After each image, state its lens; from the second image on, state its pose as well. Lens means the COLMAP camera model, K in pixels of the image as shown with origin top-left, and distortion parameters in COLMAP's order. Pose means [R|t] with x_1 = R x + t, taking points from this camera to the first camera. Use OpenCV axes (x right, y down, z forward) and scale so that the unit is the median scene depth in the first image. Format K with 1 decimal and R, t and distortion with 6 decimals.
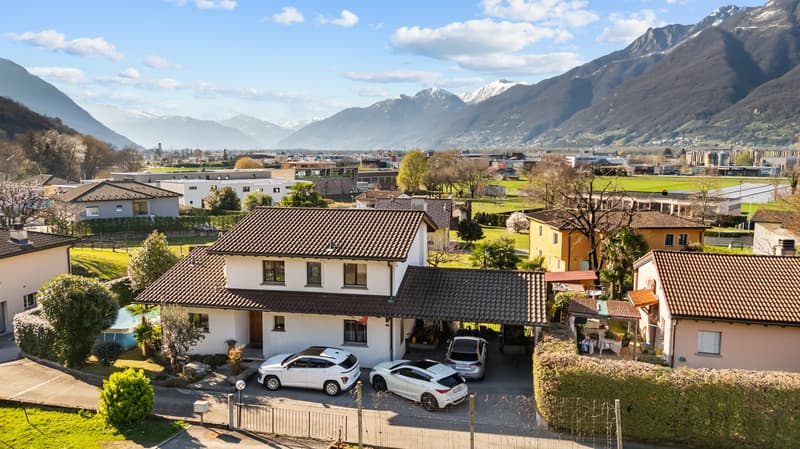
lens RADIAL K [[592.5, 0, 400.0], [0, 592.5, 224.5], [0, 0, 1]] dist [0.004827, 0.003753]
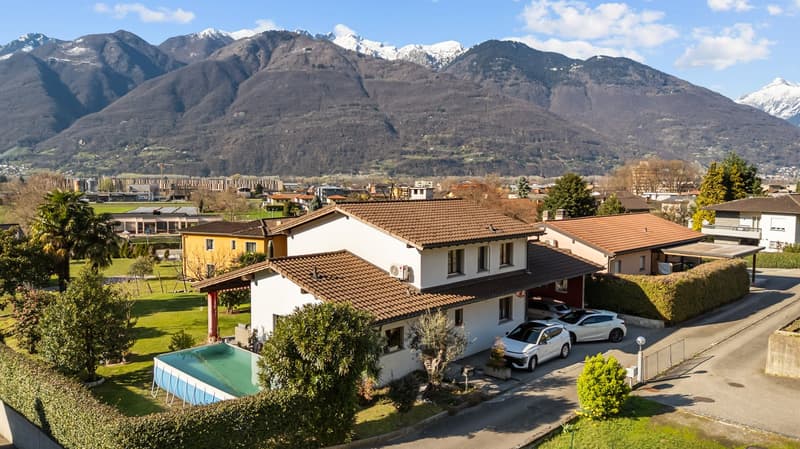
lens RADIAL K [[592.5, 0, 400.0], [0, 592.5, 224.5], [0, 0, 1]] dist [0.004827, 0.003753]
pose [[0.521829, -0.057738, 0.851094, -1.082117], [0.098929, 0.995071, 0.006849, 0.005950], [-0.847294, 0.080624, 0.524969, 0.603327]]
